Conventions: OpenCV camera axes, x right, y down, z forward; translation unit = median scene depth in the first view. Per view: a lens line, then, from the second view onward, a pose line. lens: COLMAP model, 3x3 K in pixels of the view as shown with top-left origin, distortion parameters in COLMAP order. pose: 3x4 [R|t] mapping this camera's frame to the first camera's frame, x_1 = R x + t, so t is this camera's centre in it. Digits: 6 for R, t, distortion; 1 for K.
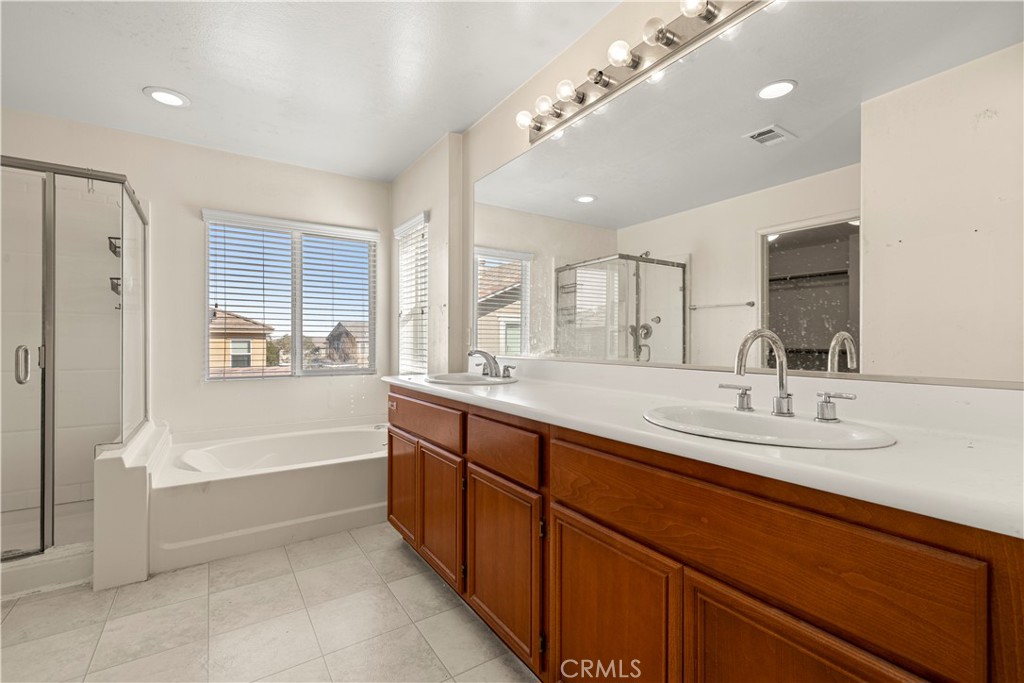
lens RADIAL K [[451.6, 0, 516.9], [0, 451.6, 345.5], [0, 0, 1]] dist [0.004813, -0.000815]
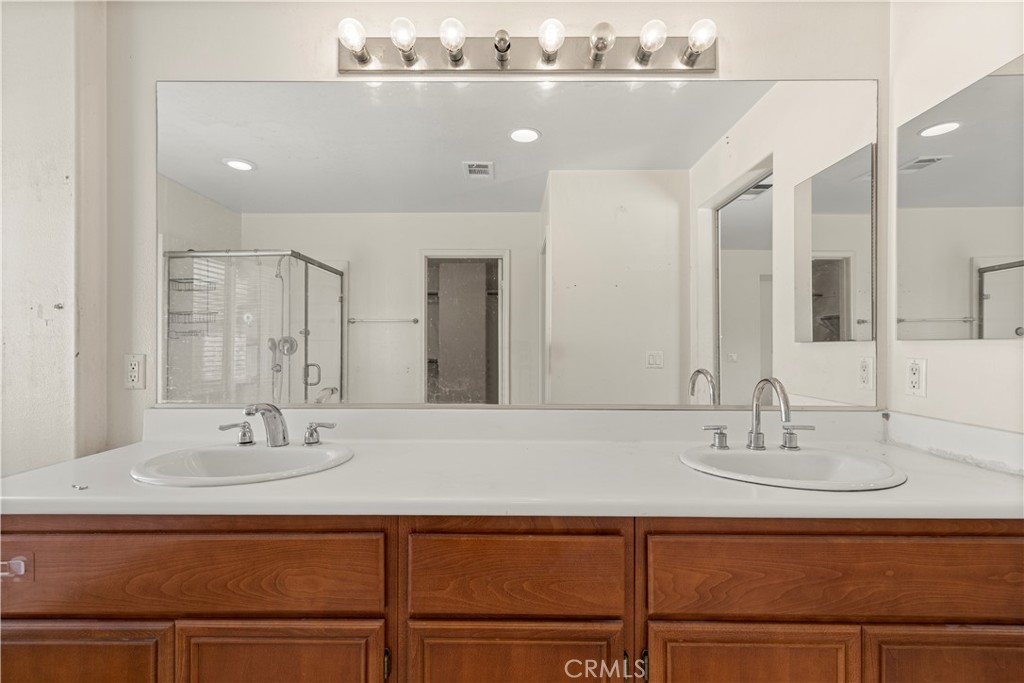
lens RADIAL K [[451.6, 0, 510.0], [0, 451.6, 348.4], [0, 0, 1]] dist [0.004813, -0.000815]
pose [[0.564282, -0.006668, 0.825555, -0.286499], [0.007419, 0.999968, 0.003006, -0.044001], [-0.825549, 0.004429, 0.564314, 0.341350]]
